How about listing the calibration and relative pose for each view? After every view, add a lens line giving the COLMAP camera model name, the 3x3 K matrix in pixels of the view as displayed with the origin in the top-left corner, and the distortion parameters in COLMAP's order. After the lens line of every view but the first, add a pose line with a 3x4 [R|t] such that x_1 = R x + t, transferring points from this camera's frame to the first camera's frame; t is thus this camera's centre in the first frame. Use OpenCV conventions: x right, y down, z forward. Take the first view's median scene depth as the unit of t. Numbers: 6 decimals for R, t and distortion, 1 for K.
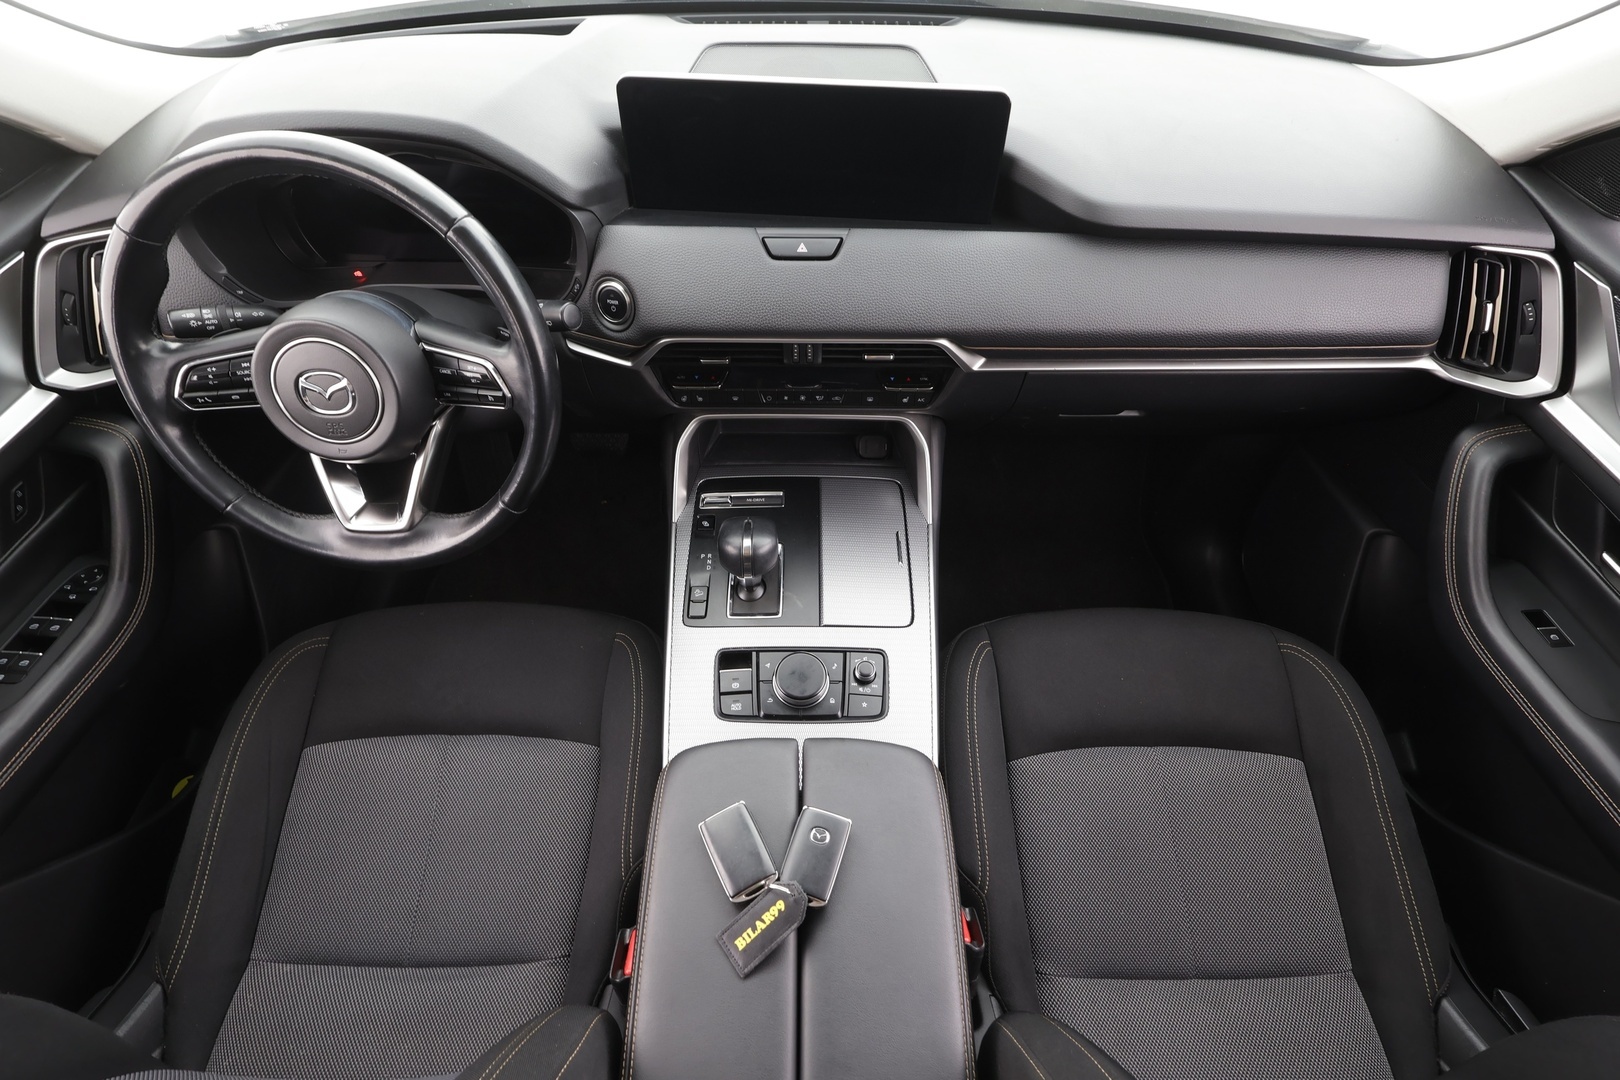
lens RADIAL K [[757.5, 0, 814.9], [0, 757.5, 546.0], [0, 0, 1]] dist [-0.003153, 0.000256]
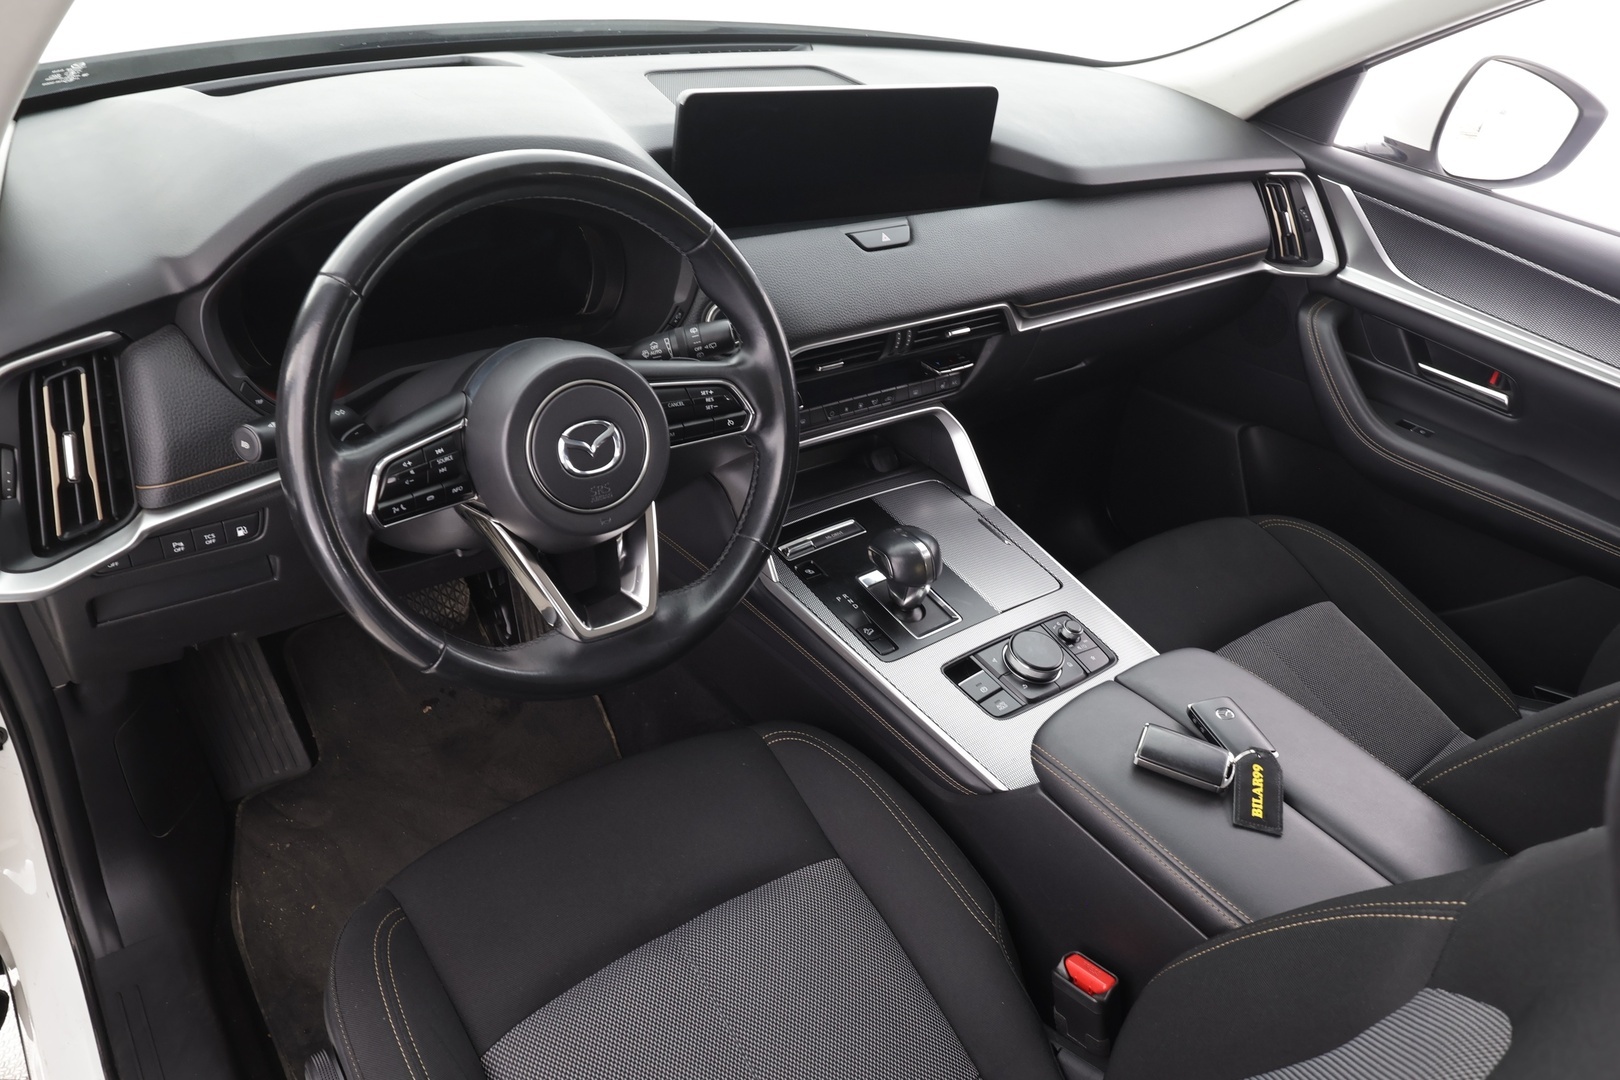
lens RADIAL K [[1115.9, 0, 810.0], [0, 1115.9, 540.0], [0, 0, 1]] dist [-0.000743, -0.002427]
pose [[0.792439, -0.270688, 0.546597, -0.990724], [0.392407, 0.912307, -0.117103, 0.102414], [-0.466966, 0.307286, 0.829167, -0.052050]]
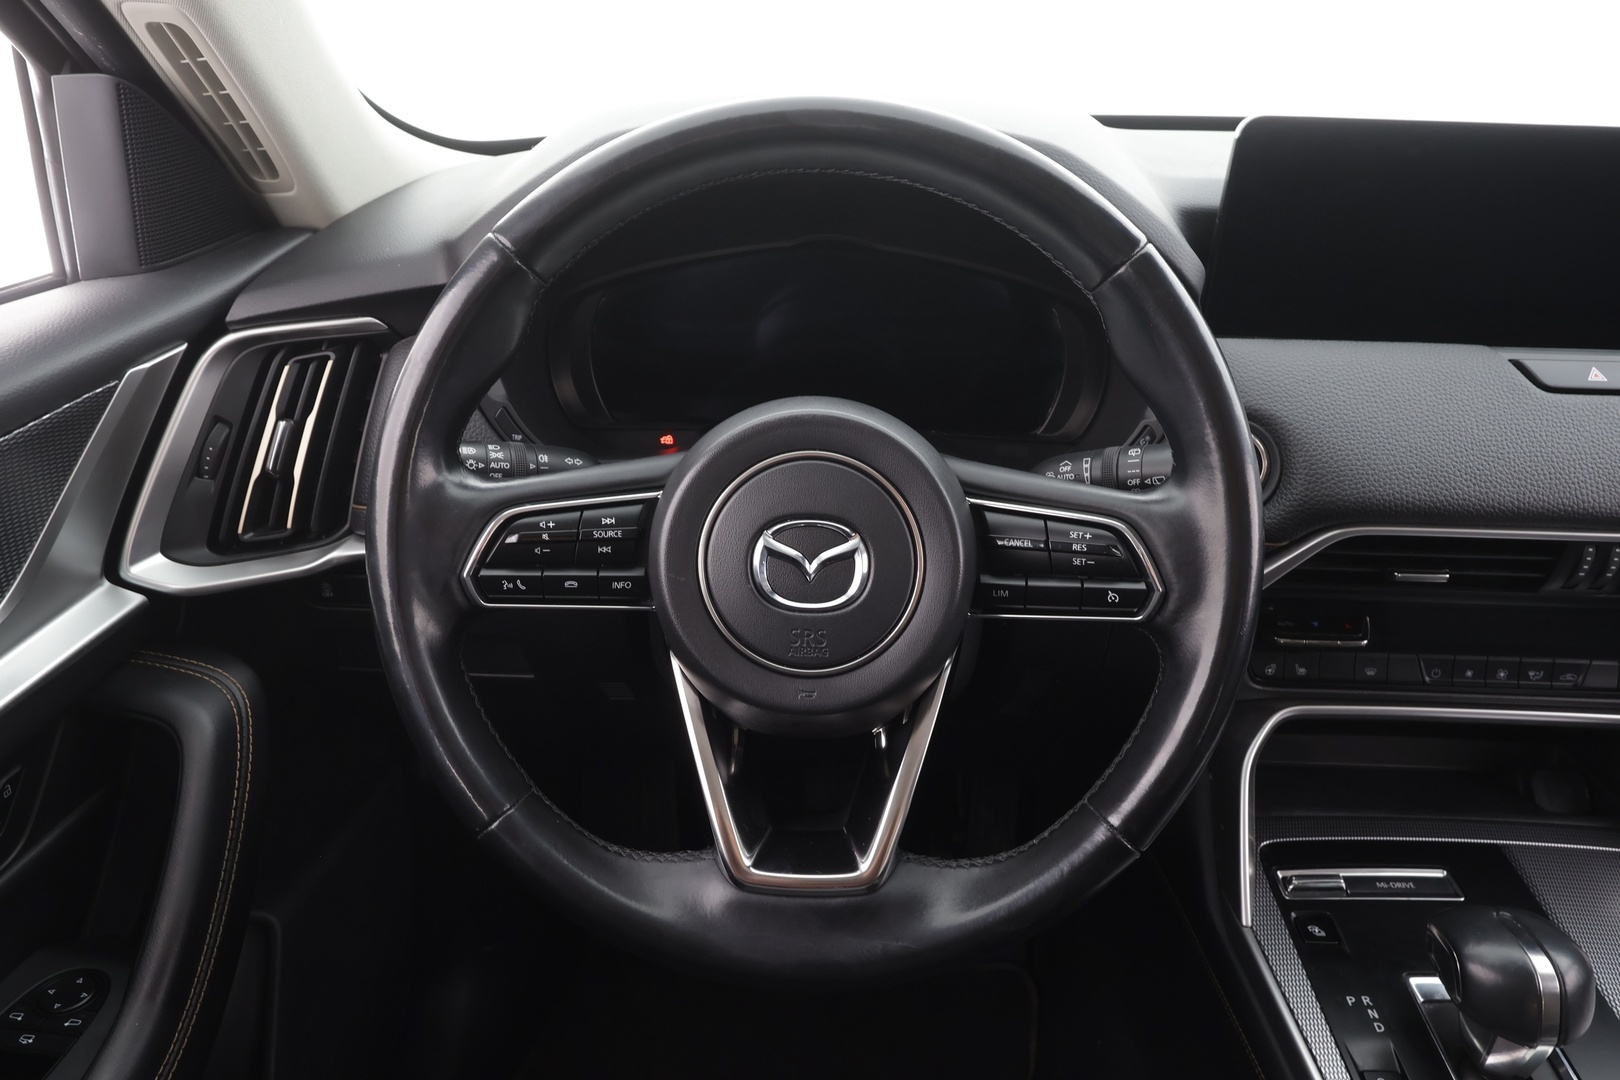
lens RADIAL K [[1130.8, 0, 801.8], [0, 1130.8, 546.0], [0, 0, 1]] dist [-0.000441, -0.000785]
pose [[0.999525, 0.023329, -0.020145, -0.556367], [-0.029702, 0.903678, -0.427182, 0.078604], [0.008238, 0.427577, 0.903941, 0.309784]]
